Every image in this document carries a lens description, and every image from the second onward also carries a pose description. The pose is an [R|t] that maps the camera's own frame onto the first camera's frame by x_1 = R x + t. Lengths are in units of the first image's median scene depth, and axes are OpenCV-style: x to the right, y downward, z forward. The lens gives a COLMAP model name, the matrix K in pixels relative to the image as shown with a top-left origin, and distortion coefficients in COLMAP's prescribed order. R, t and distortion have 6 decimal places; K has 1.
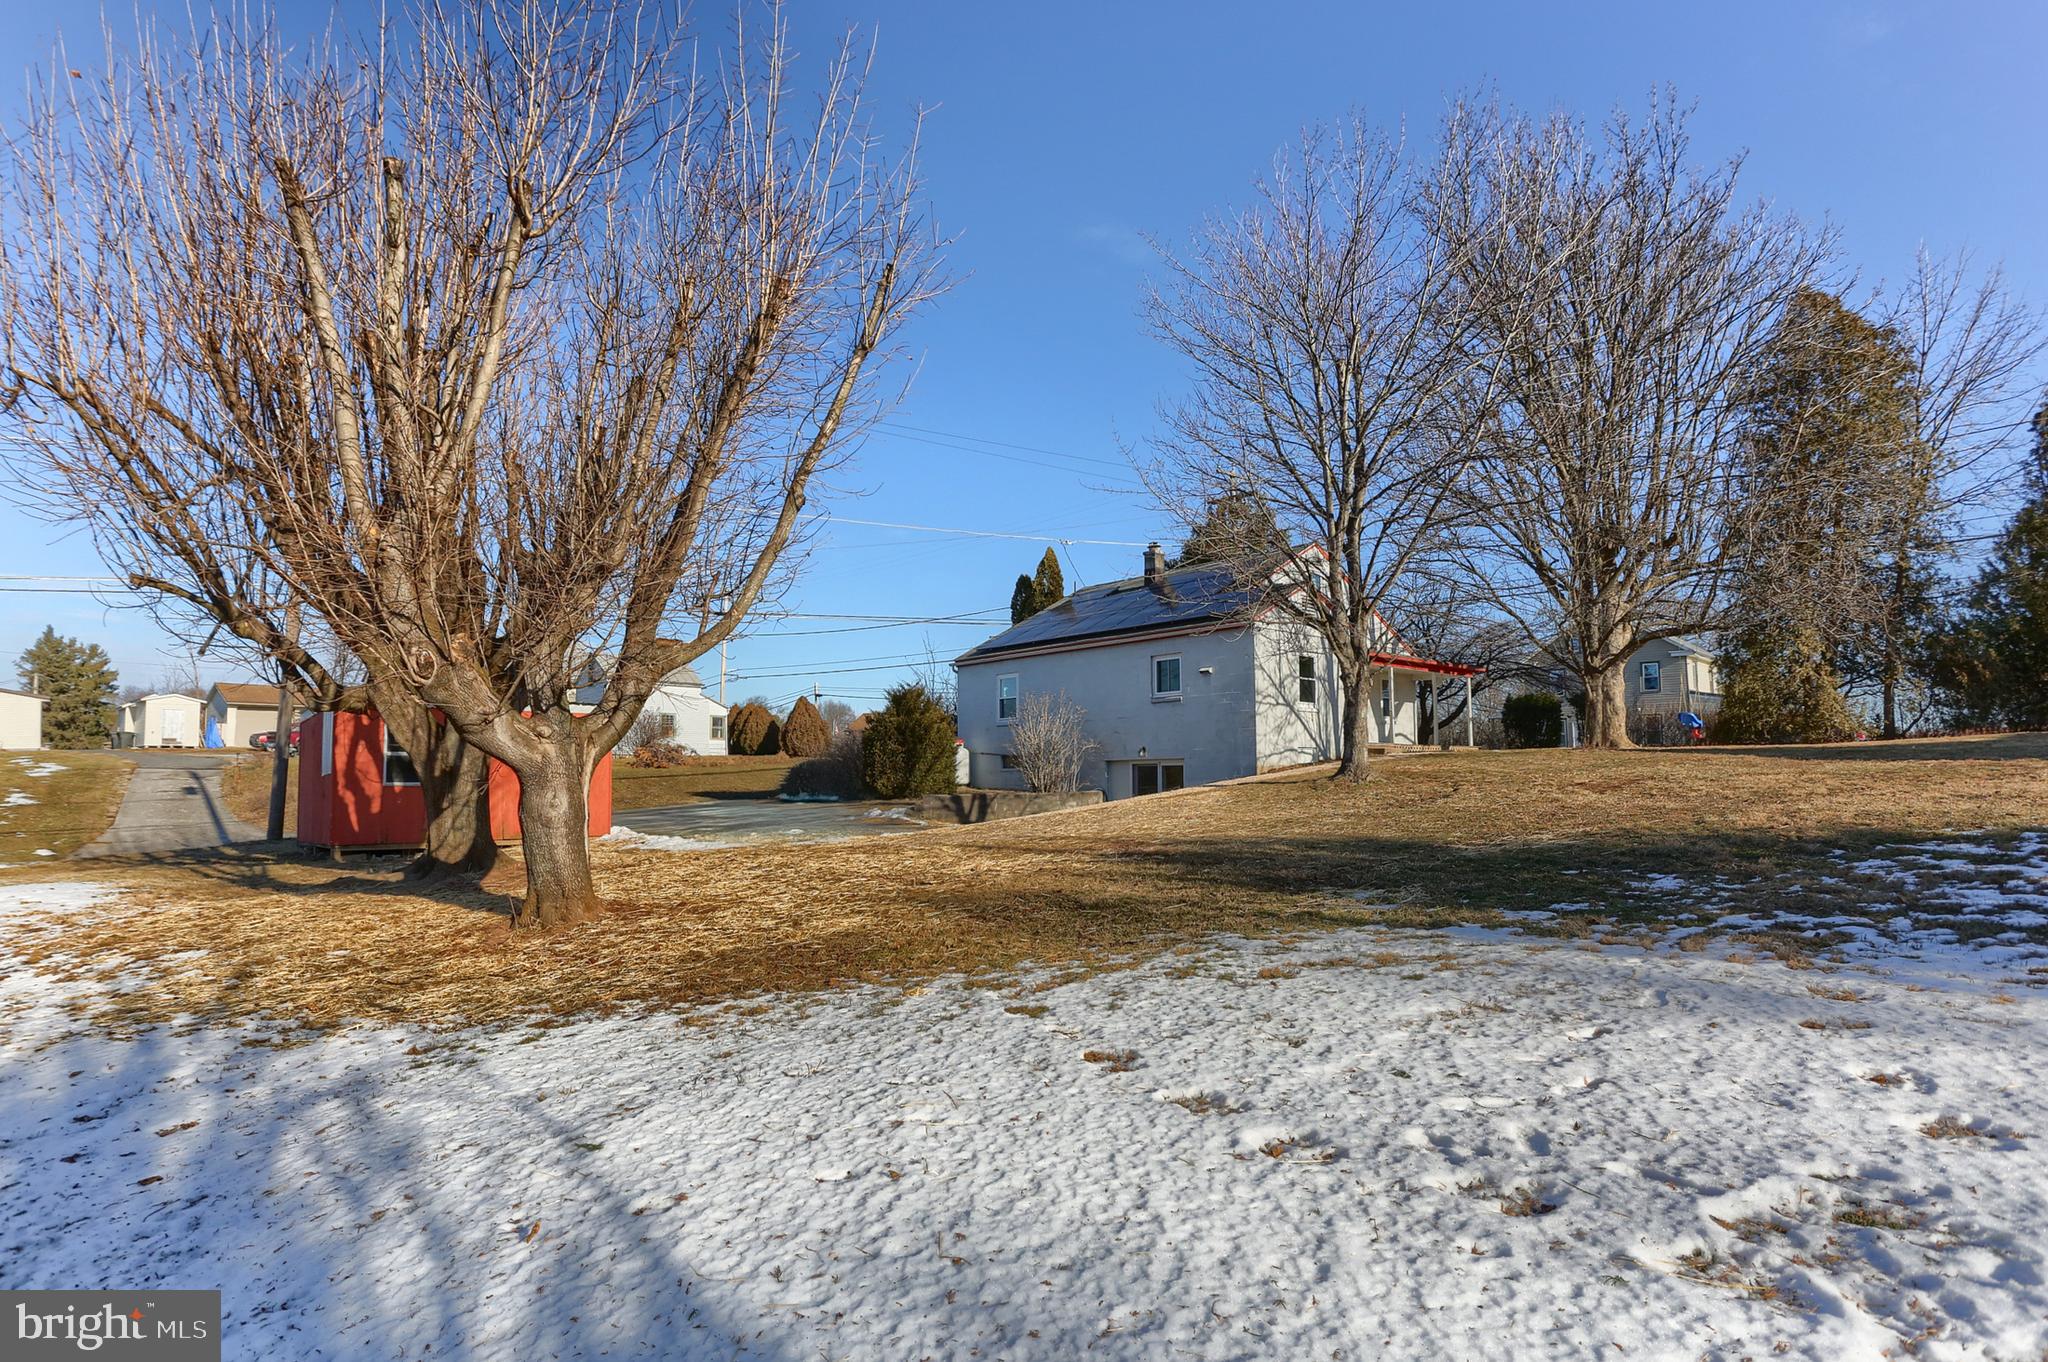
lens RADIAL K [[1084.0, 0, 1016.6], [0, 1084.0, 650.6], [0, 0, 1]] dist [-0.062353, 0.031509]
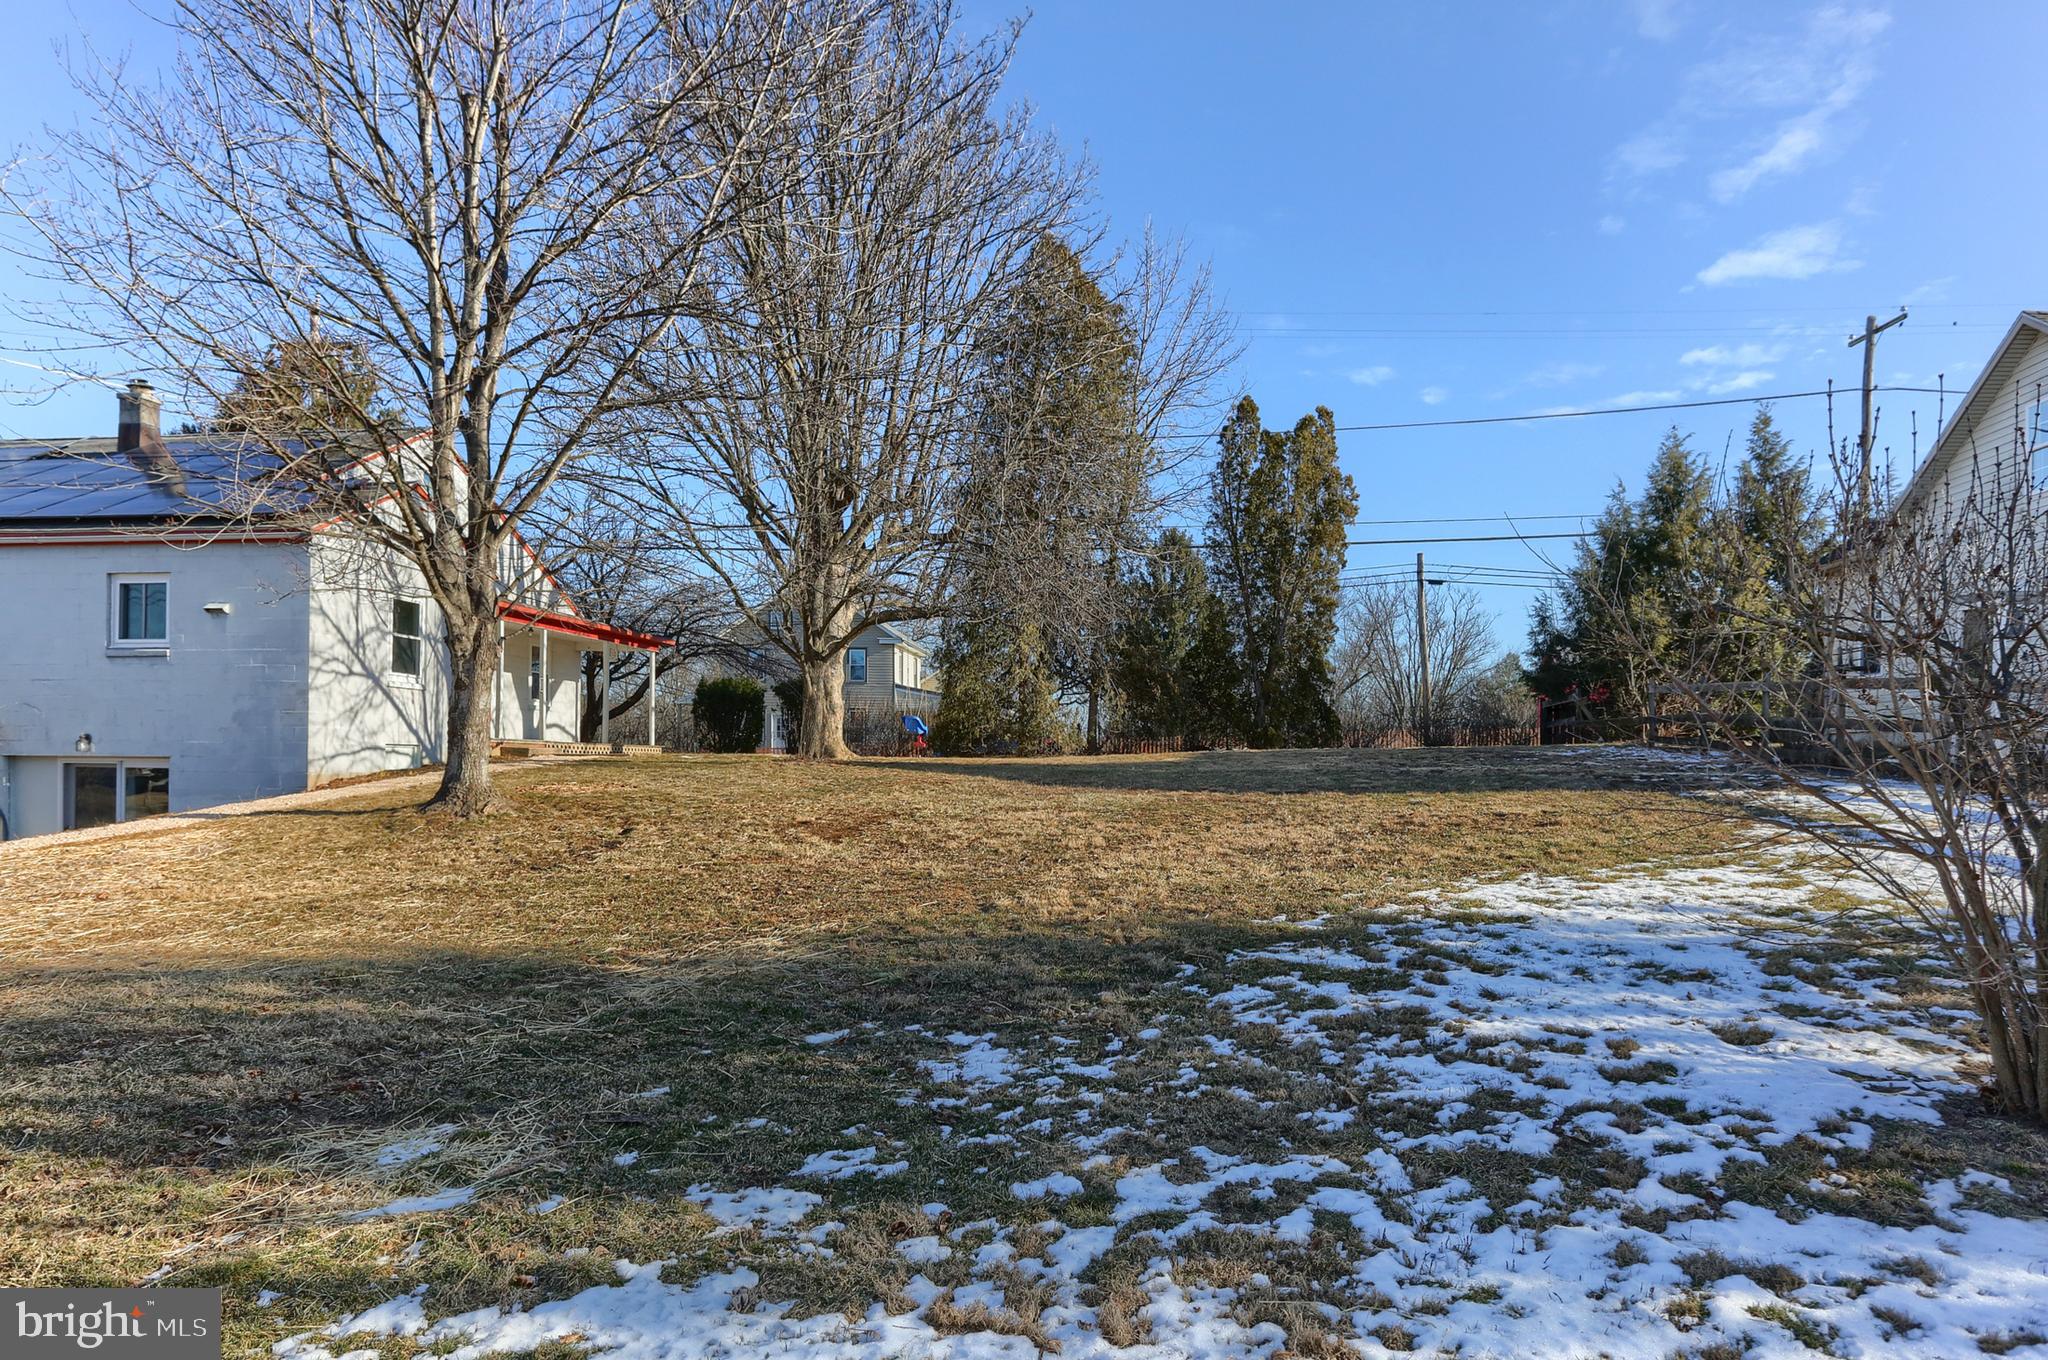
lens RADIAL K [[1250.0, 0, 1023.6], [0, 1250.0, 831.7], [0, 0, 1]] dist [0.001391, 0.001148]
pose [[0.771744, -0.020181, 0.635613, 0.076128], [-0.091687, 0.985523, 0.142613, 0.000988], [-0.629290, -0.168338, 0.758721, 0.183489]]
